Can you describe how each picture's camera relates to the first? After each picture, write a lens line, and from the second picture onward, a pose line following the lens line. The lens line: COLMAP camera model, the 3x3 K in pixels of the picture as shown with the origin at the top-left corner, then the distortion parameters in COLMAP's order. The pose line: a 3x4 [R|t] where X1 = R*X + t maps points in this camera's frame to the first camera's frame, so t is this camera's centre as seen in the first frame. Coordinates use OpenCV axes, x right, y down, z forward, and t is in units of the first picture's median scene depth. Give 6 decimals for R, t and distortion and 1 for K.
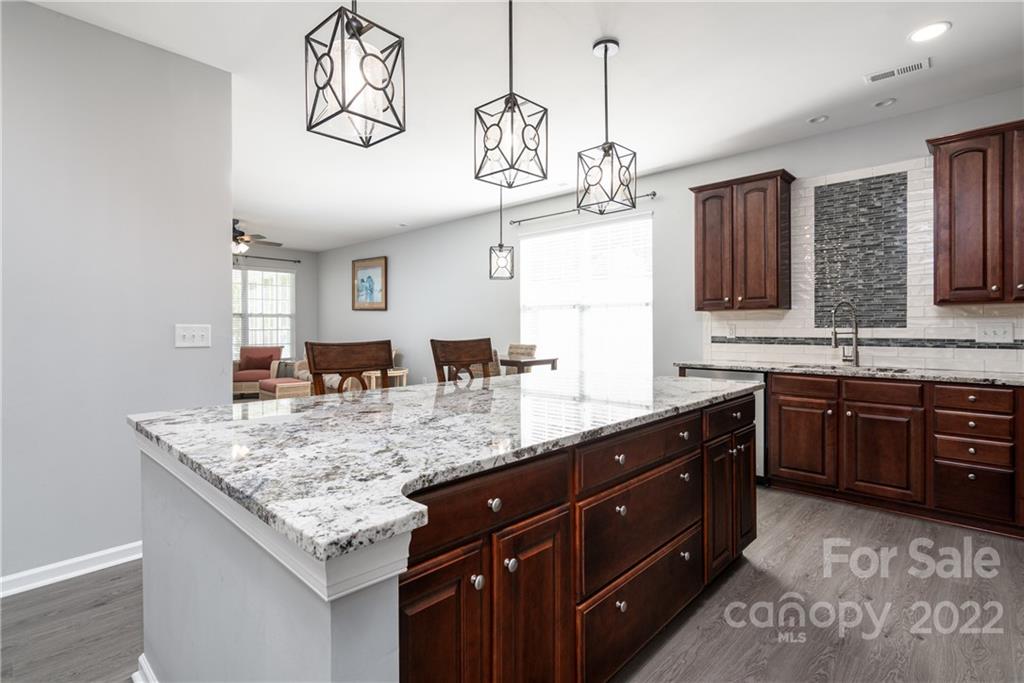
lens RADIAL K [[491.7, 0, 509.2], [0, 491.7, 333.4], [0, 0, 1]] dist [-0.001495, 0.000717]
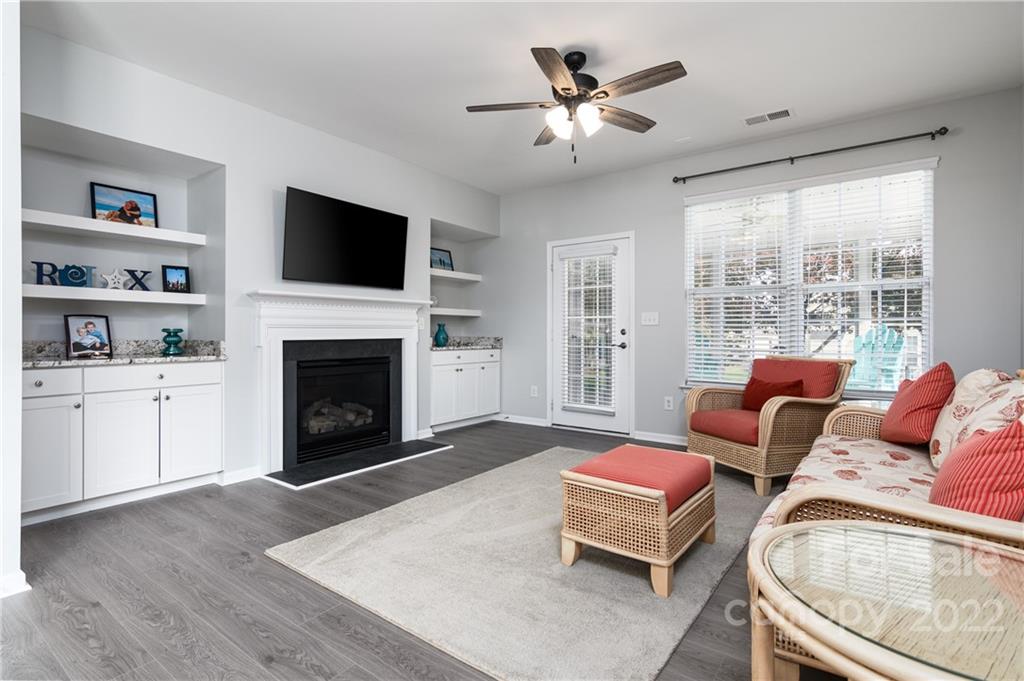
lens RADIAL K [[490.0, 0, 512.0], [0, 490.0, 340.5], [0, 0, 1]] dist [0.000831, 0.000543]
pose [[0.109354, 0.019031, -0.993821, -0.114225], [-0.011661, 0.999772, 0.017862, 0.006761], [0.993934, 0.009636, 0.109551, 0.744295]]
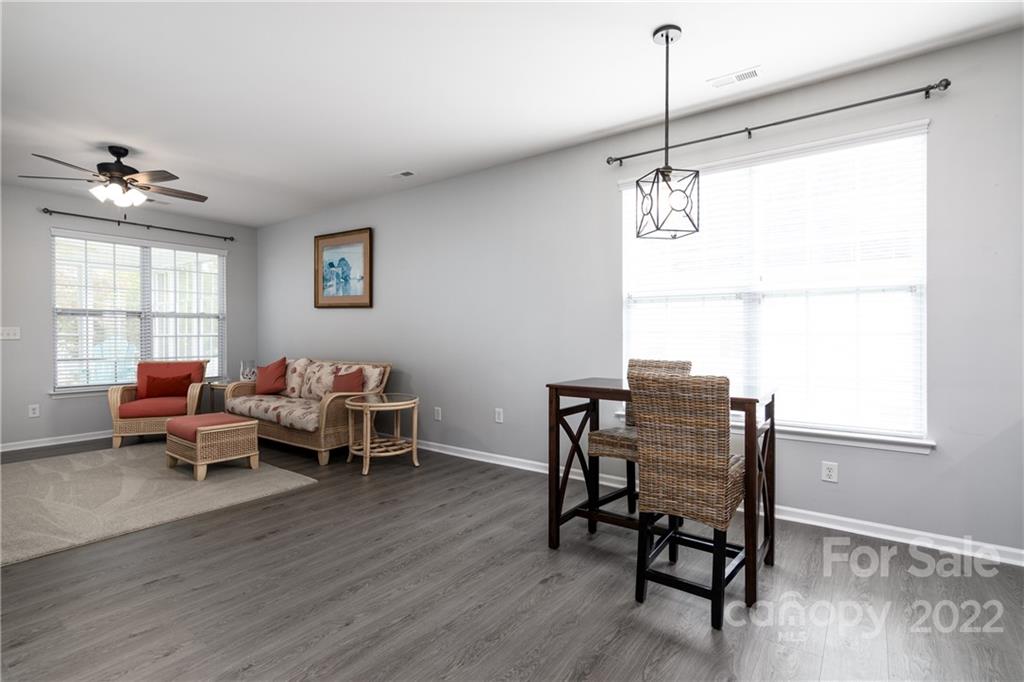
lens RADIAL K [[490.0, 0, 512.0], [0, 490.0, 341.0], [0, 0, 1]] dist [0.000831, 0.000543]
pose [[0.991622, -0.001532, 0.129161, -0.139206], [0.001361, 0.999998, 0.001412, -0.000824], [-0.129163, -0.001225, 0.991623, 0.292426]]
